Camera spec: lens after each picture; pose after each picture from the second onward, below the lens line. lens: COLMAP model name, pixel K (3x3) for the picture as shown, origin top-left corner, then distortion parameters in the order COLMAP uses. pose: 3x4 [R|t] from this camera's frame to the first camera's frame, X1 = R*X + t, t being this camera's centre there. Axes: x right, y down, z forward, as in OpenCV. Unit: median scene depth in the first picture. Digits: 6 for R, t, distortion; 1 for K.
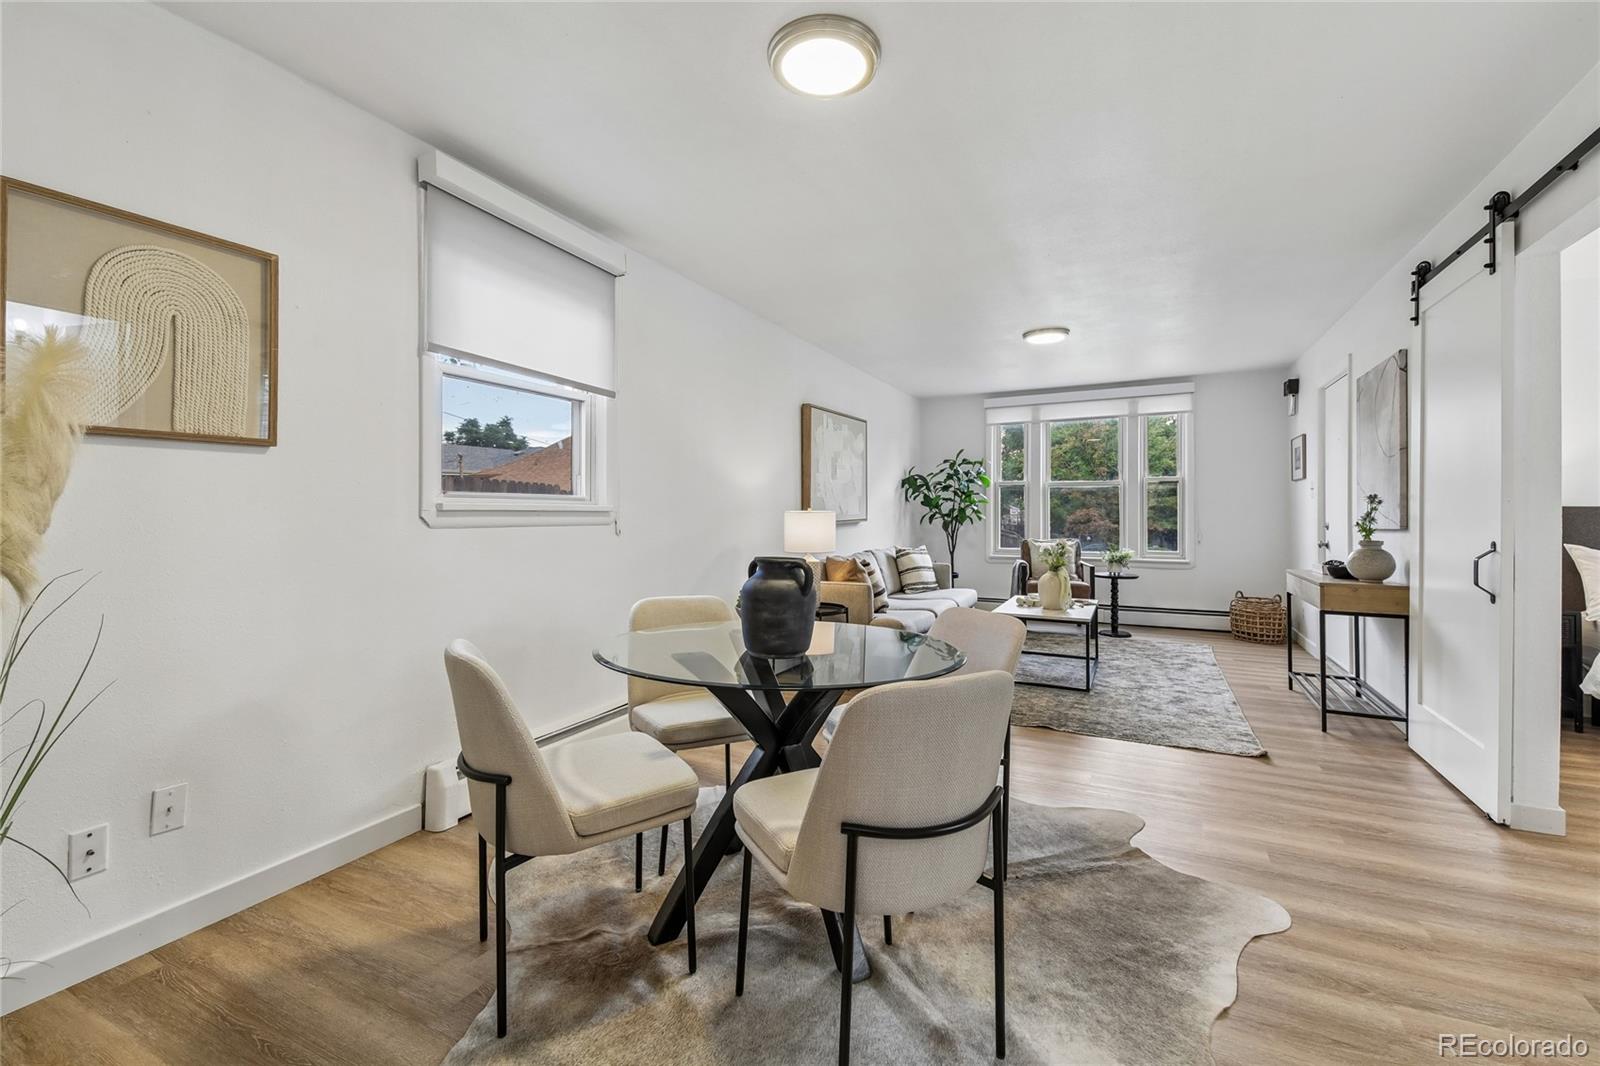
lens RADIAL K [[686.4, 0, 793.9], [0, 686.4, 514.0], [0, 0, 1]] dist [0.061409, -0.026476]
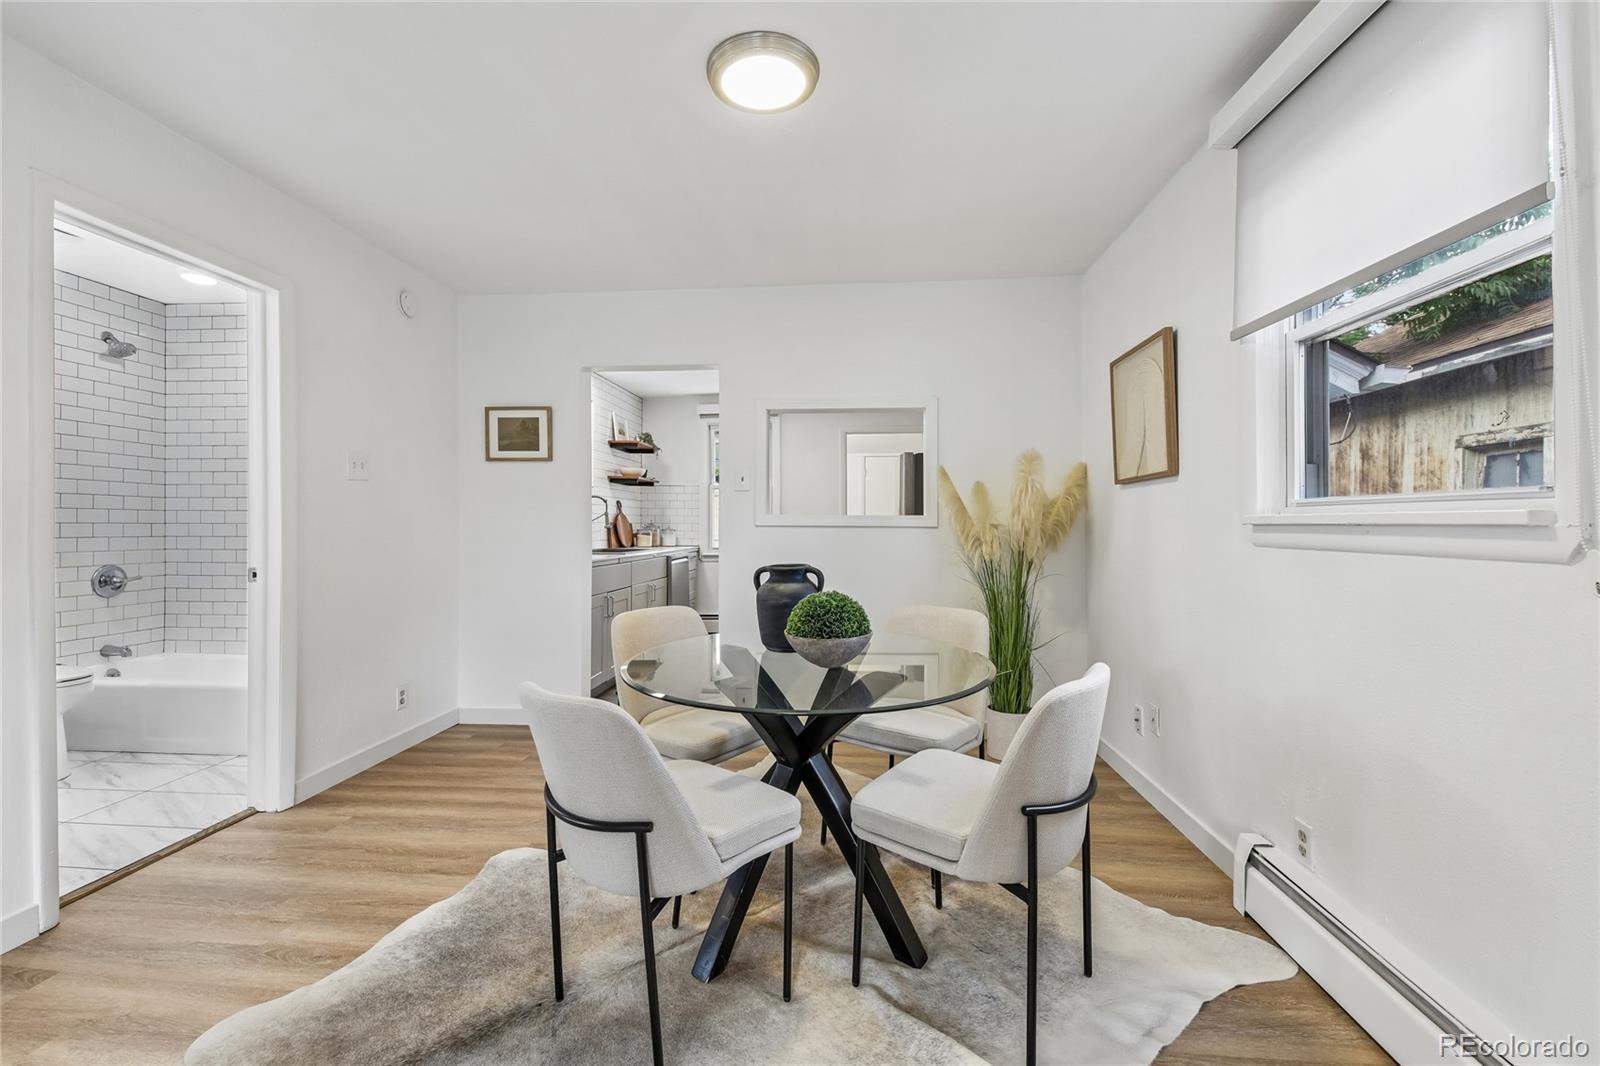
lens RADIAL K [[674.4, 0, 791.0], [0, 674.4, 530.3], [0, 0, 1]] dist [0.051739, -0.022818]
pose [[-0.931369, 0.000428, -0.364076, 0.117366], [-0.003321, 0.999948, 0.009671, -0.001690], [0.364061, 0.010216, -0.931319, 0.623879]]
